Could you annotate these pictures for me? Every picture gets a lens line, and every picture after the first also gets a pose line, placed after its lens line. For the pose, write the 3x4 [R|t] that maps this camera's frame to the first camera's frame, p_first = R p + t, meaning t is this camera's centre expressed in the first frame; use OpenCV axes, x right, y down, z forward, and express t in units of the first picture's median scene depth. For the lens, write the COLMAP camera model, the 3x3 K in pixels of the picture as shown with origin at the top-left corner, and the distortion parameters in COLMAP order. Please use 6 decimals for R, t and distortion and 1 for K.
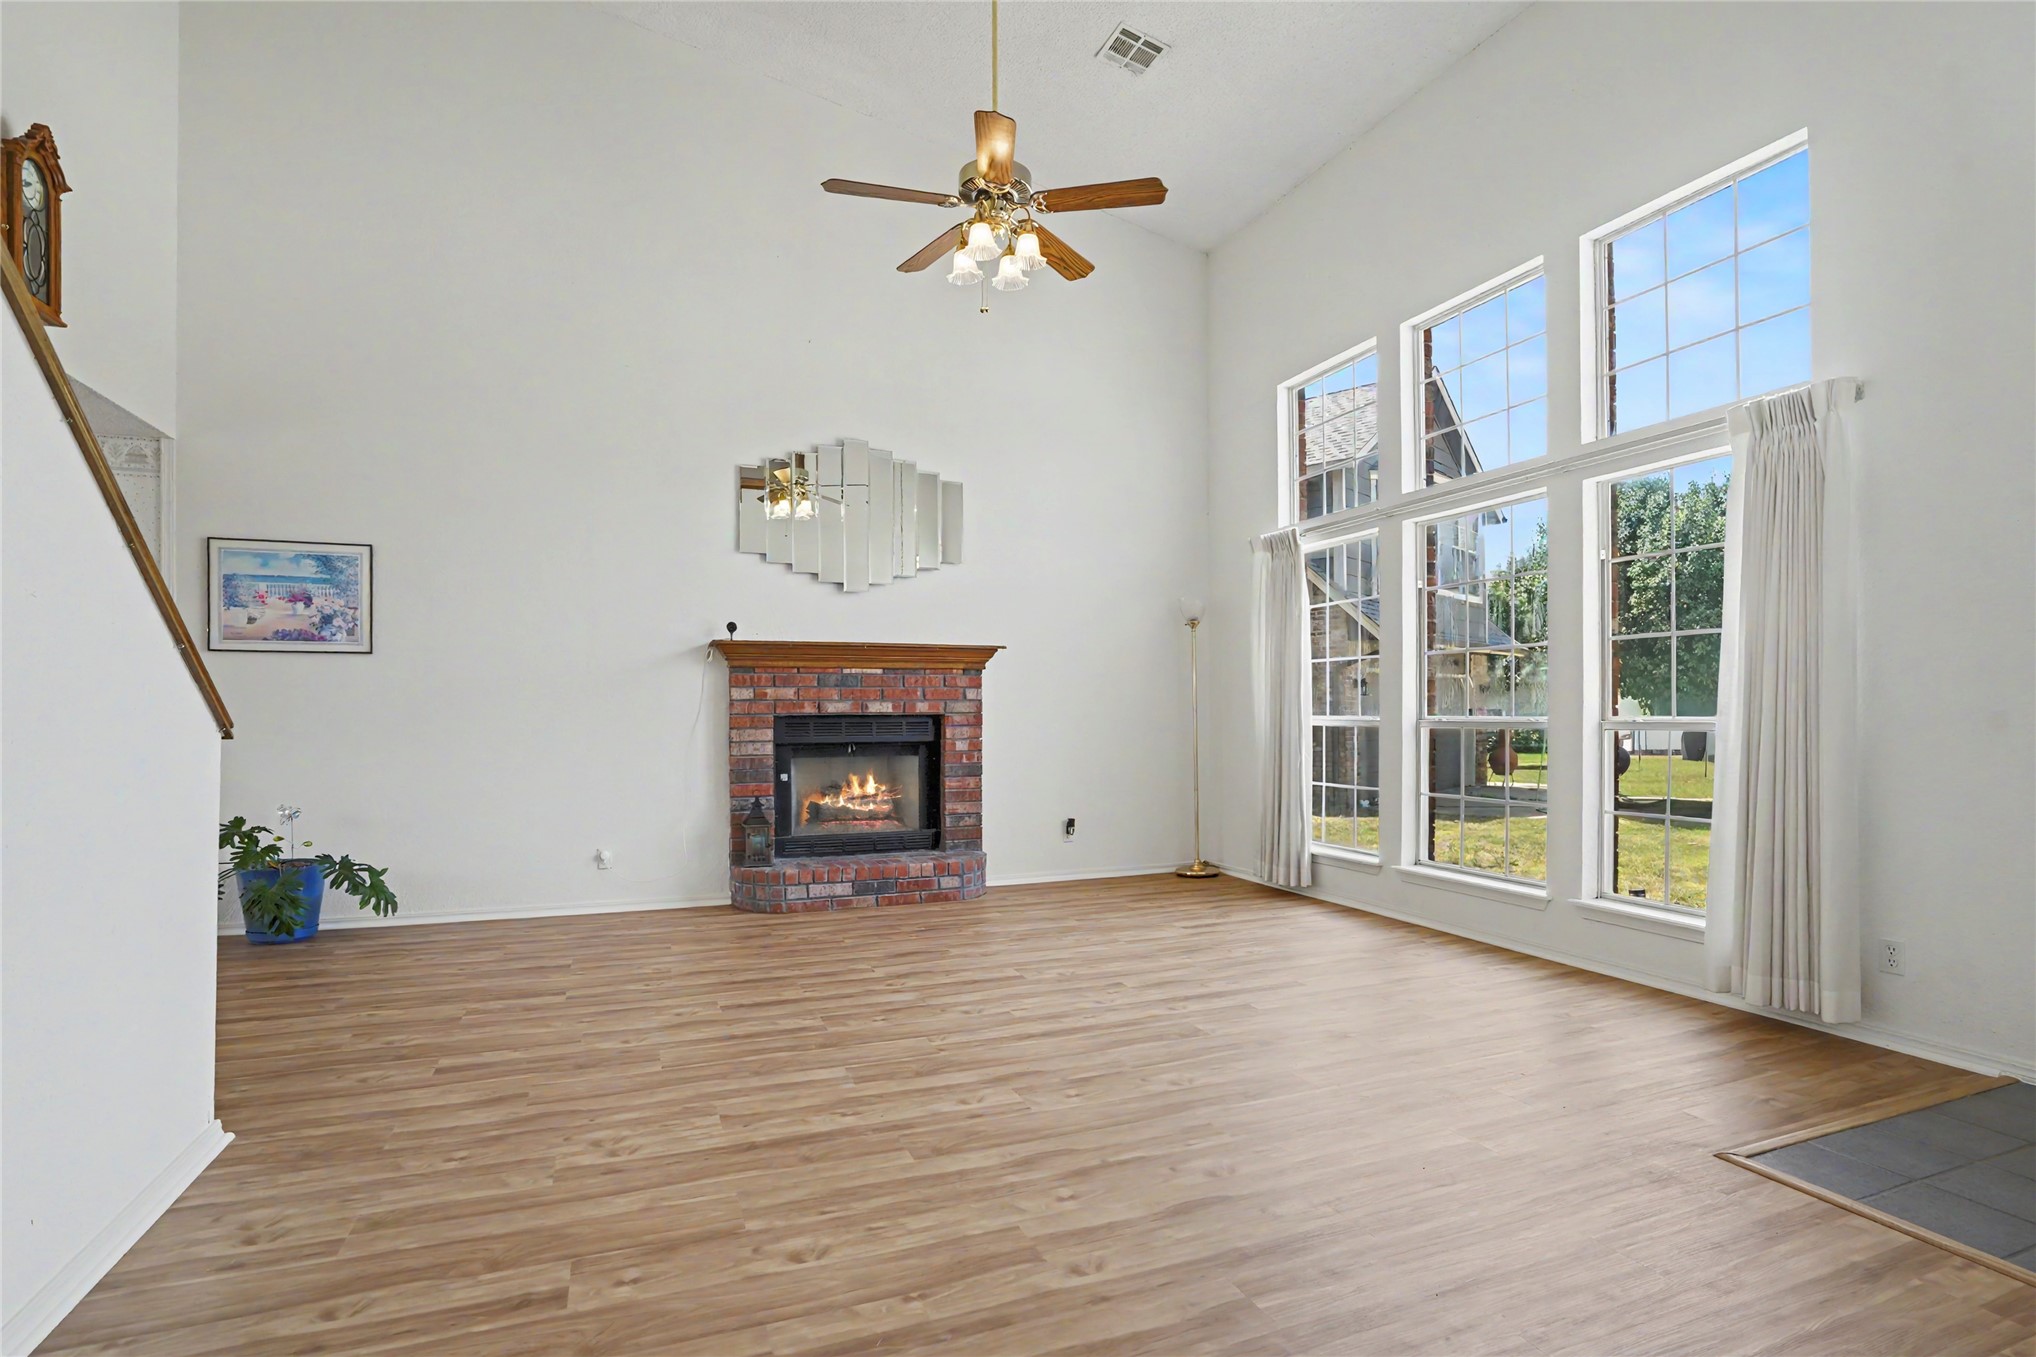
lens RADIAL K [[1011.9, 0, 1025.5], [0, 1011.9, 718.1], [0, 0, 1]] dist [-0.061069, 0.029875]
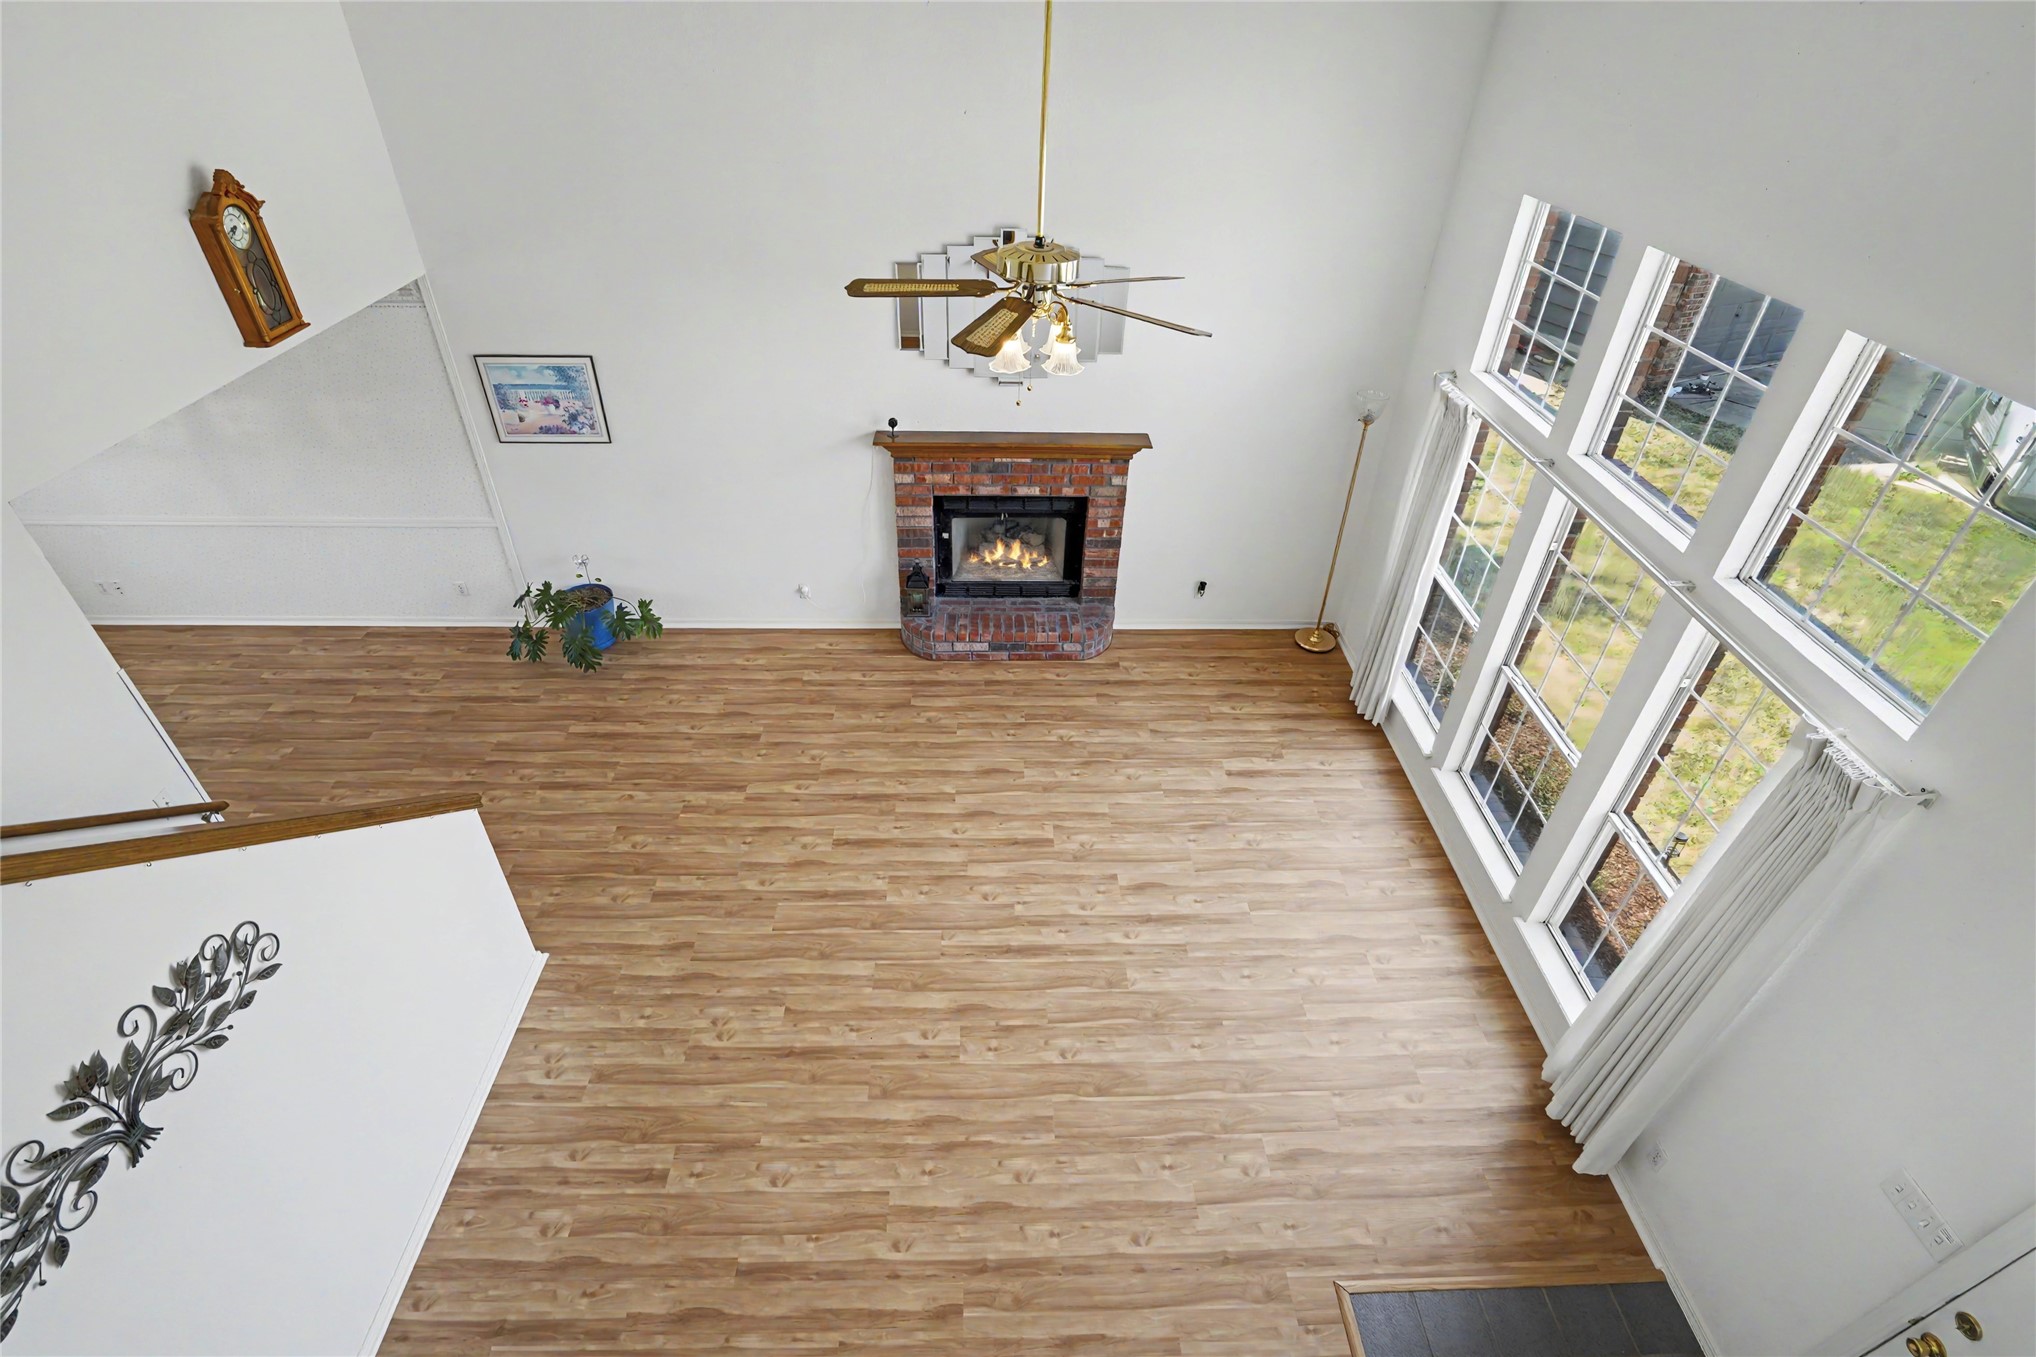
lens RADIAL K [[955.9, 0, 1021.4], [0, 955.9, 675.9], [0, 0, 1]] dist [-0.057393, 0.025059]
pose [[0.938703, 0.231293, -0.255616, 0.194182], [-0.034287, 0.800472, 0.598389, -0.568407], [0.343017, -0.552945, 0.759336, 0.123486]]
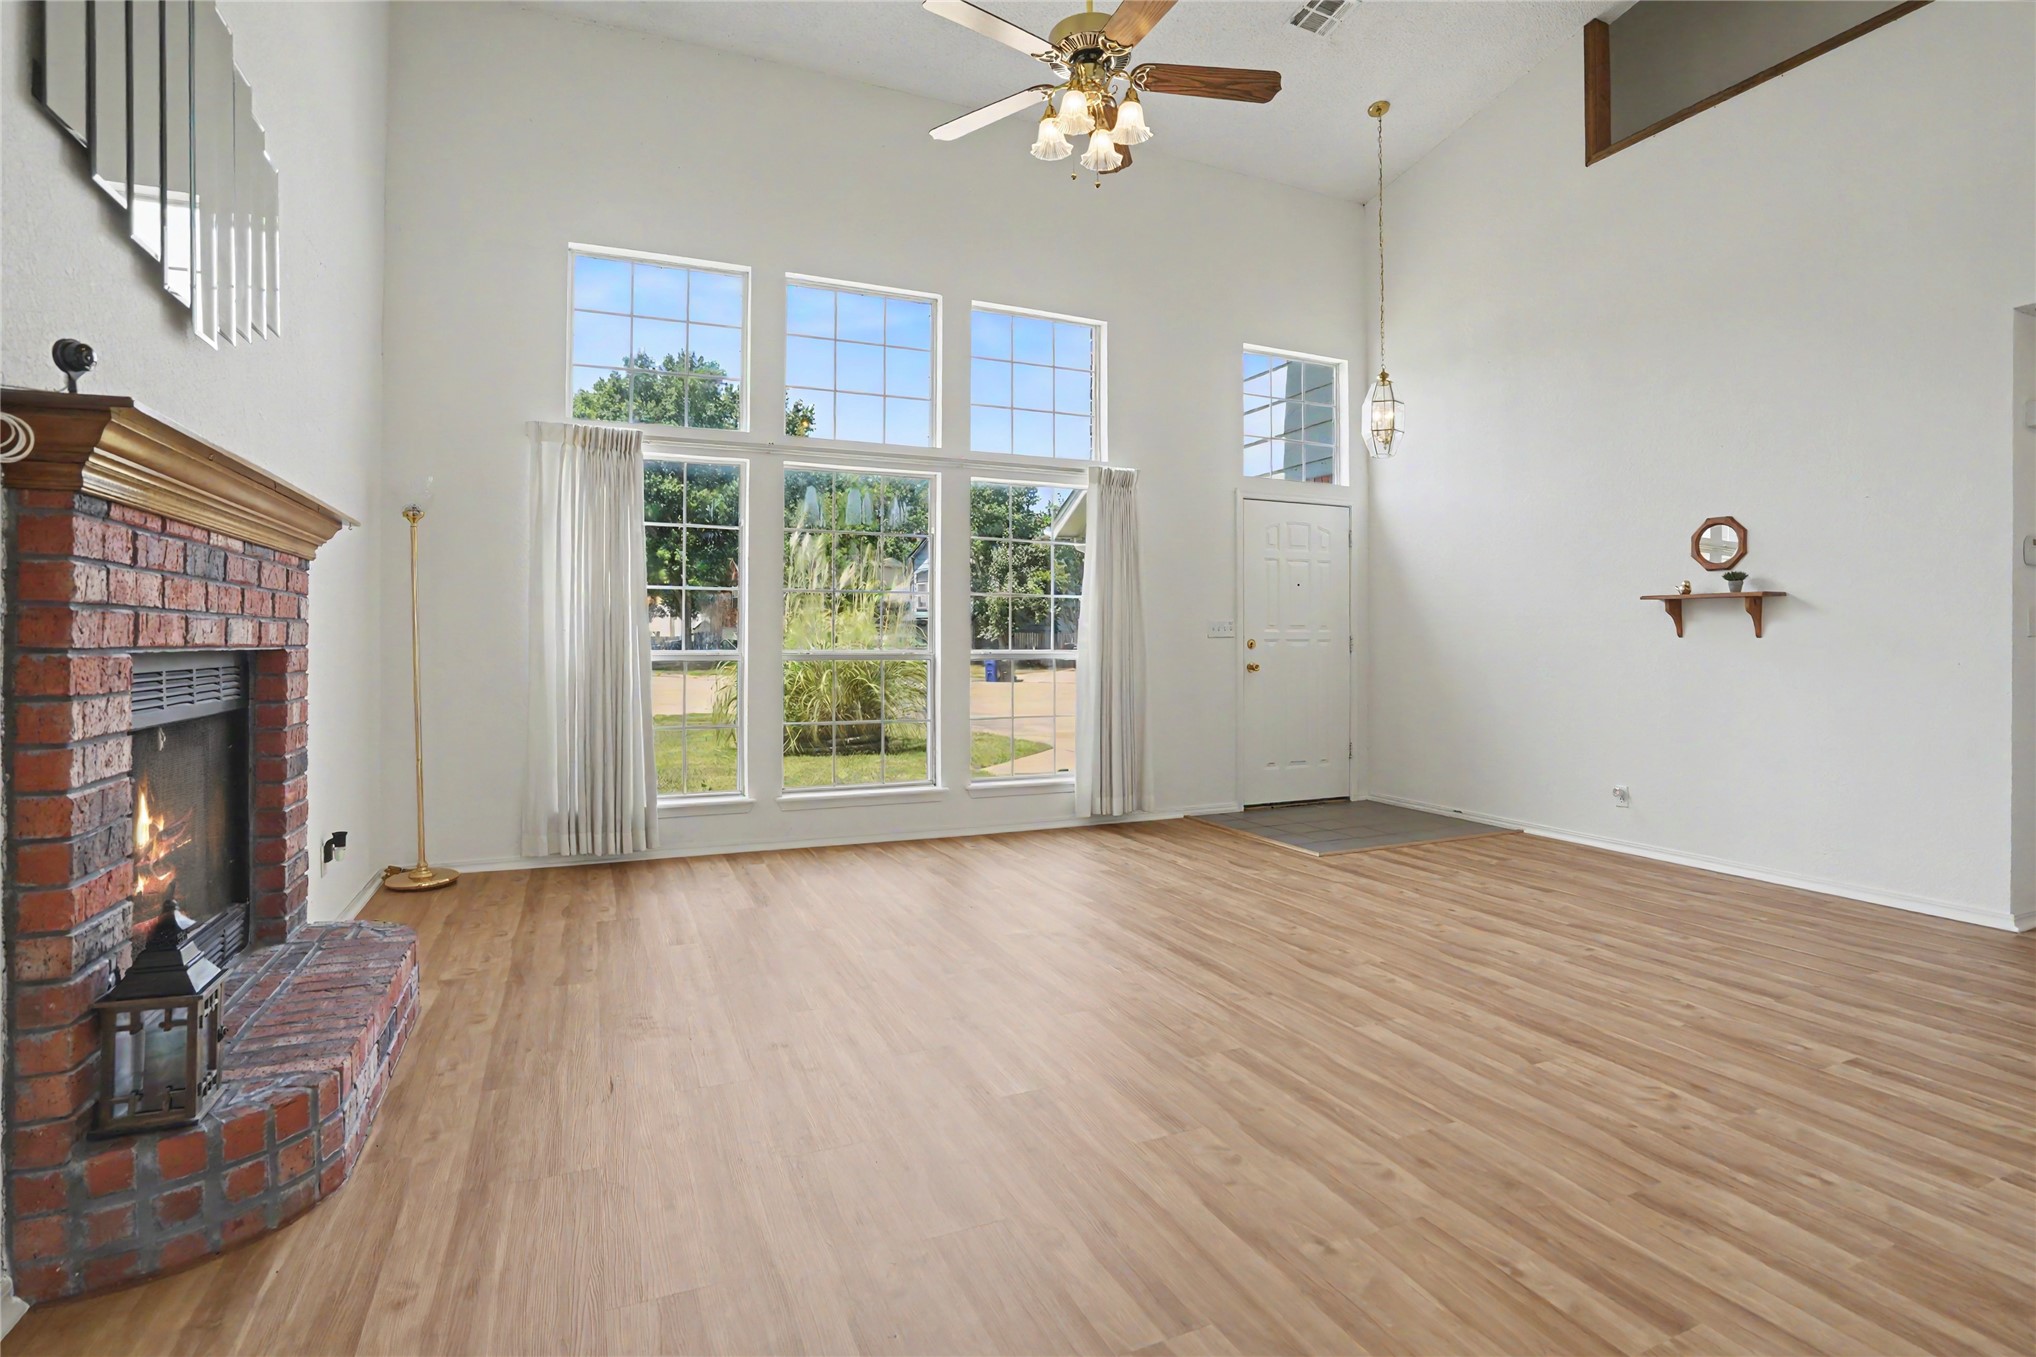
lens RADIAL K [[972.0, 0, 1011.9], [0, 972.0, 650.2], [0, 0, 1]] dist [-0.073110, 0.023487]
pose [[-0.026521, -0.001770, 0.999647, -0.657701], [0.005543, 0.999983, 0.001917, -0.002389], [-0.999633, 0.005592, -0.026511, 0.837050]]
